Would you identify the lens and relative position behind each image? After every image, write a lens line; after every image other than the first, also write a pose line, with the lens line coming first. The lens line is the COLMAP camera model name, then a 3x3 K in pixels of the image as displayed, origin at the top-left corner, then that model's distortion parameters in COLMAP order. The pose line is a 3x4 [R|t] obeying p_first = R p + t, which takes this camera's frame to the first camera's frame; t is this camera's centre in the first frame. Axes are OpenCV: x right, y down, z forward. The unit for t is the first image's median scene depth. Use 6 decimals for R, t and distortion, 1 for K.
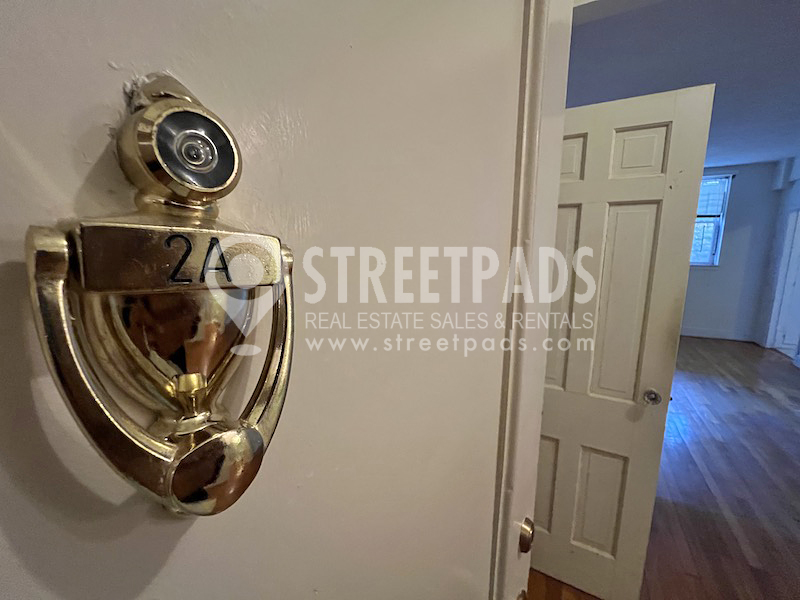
lens RADIAL K [[324.0, 0, 402.8], [0, 324.0, 296.8], [0, 0, 1]] dist [-0.001686, -0.000104]
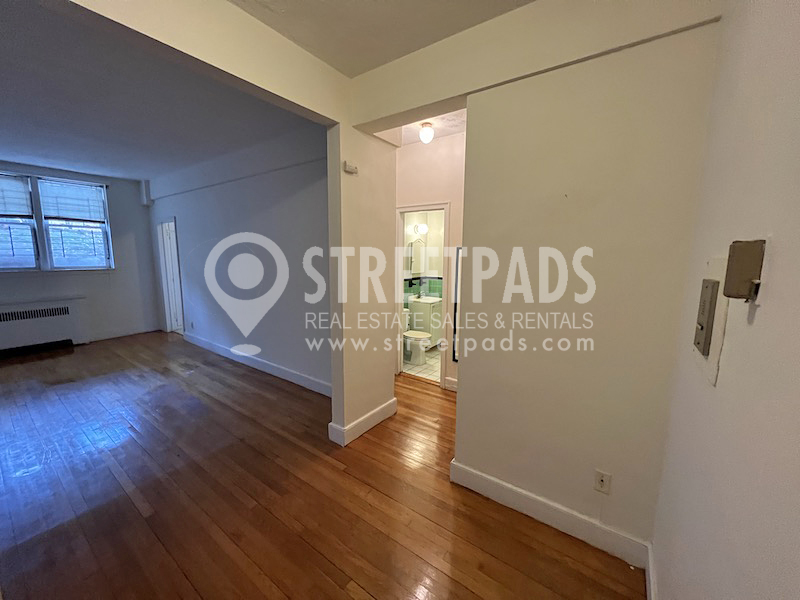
lens RADIAL K [[318.0, 0, 395.1], [0, 318.0, 298.4], [0, 0, 1]] dist [-0.002307, 0.000523]
pose [[0.128650, -0.143118, 0.981309, 0.050706], [0.149597, 0.981009, 0.123462, 0.009404], [-0.980342, 0.130917, 0.147616, -0.059362]]
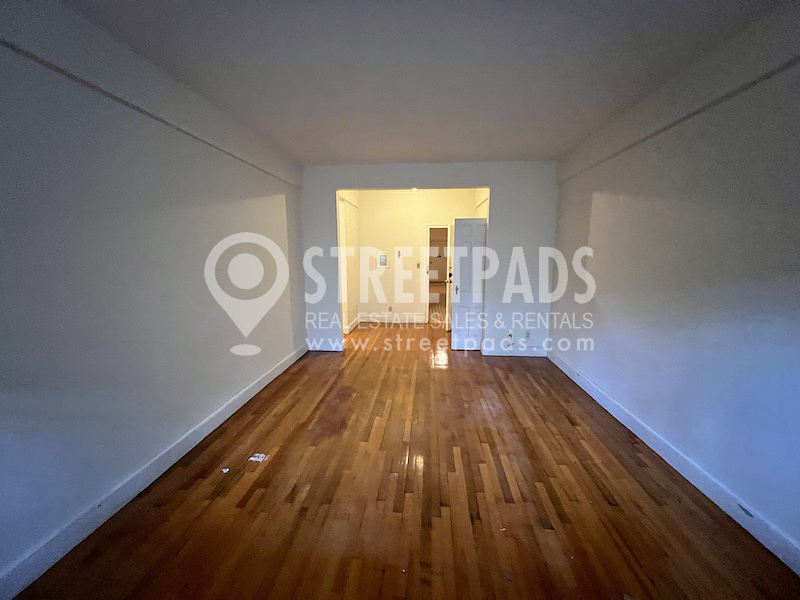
lens RADIAL K [[318.0, 0, 396.7], [0, 318.0, 298.5], [0, 0, 1]] dist [-0.002307, 0.000523]
pose [[-0.918730, 0.054330, -0.391131, 0.760134], [-0.067438, 0.954353, 0.290969, -0.173416], [0.389086, 0.293699, -0.873128, 1.069887]]
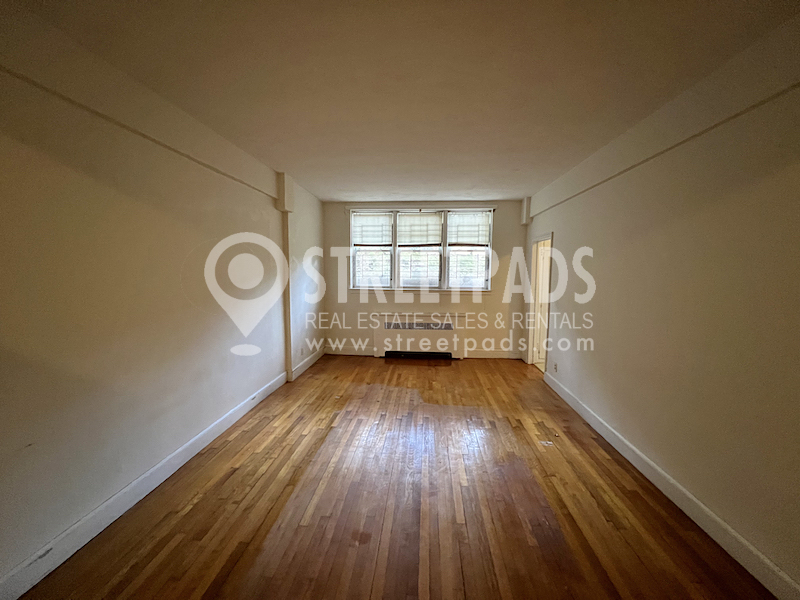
lens RADIAL K [[318.0, 0, 396.3], [0, 318.0, 298.8], [0, 0, 1]] dist [-0.002307, 0.000523]
pose [[0.918179, -0.035272, 0.394592, 0.290140], [0.061801, 0.996587, -0.054722, -0.033606], [-0.391315, 0.074630, 0.917226, 0.163910]]
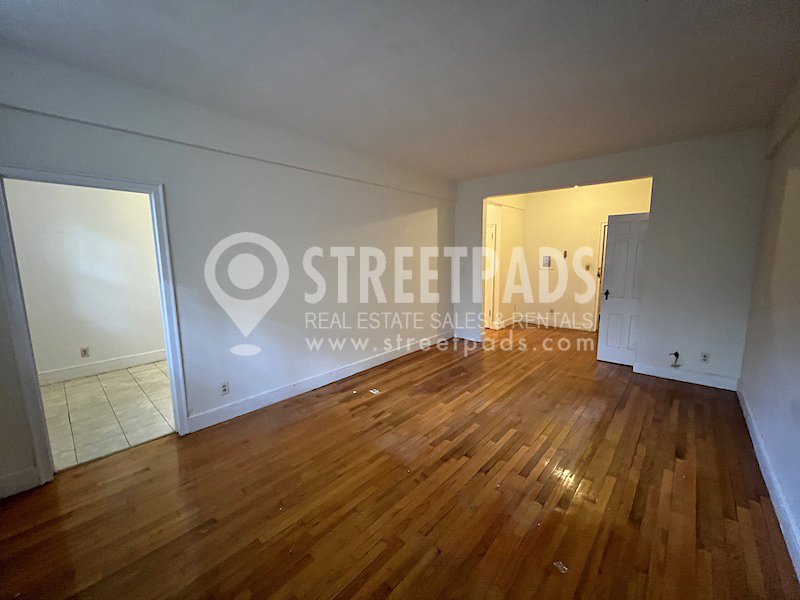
lens RADIAL K [[318.0, 0, 398.8], [0, 318.0, 299.1], [0, 0, 1]] dist [-0.002307, 0.000523]
pose [[-0.971733, -0.027331, 0.234494, 0.554618], [0.044341, 0.954470, 0.294994, -0.199234], [-0.231880, 0.297054, -0.926278, 1.235646]]
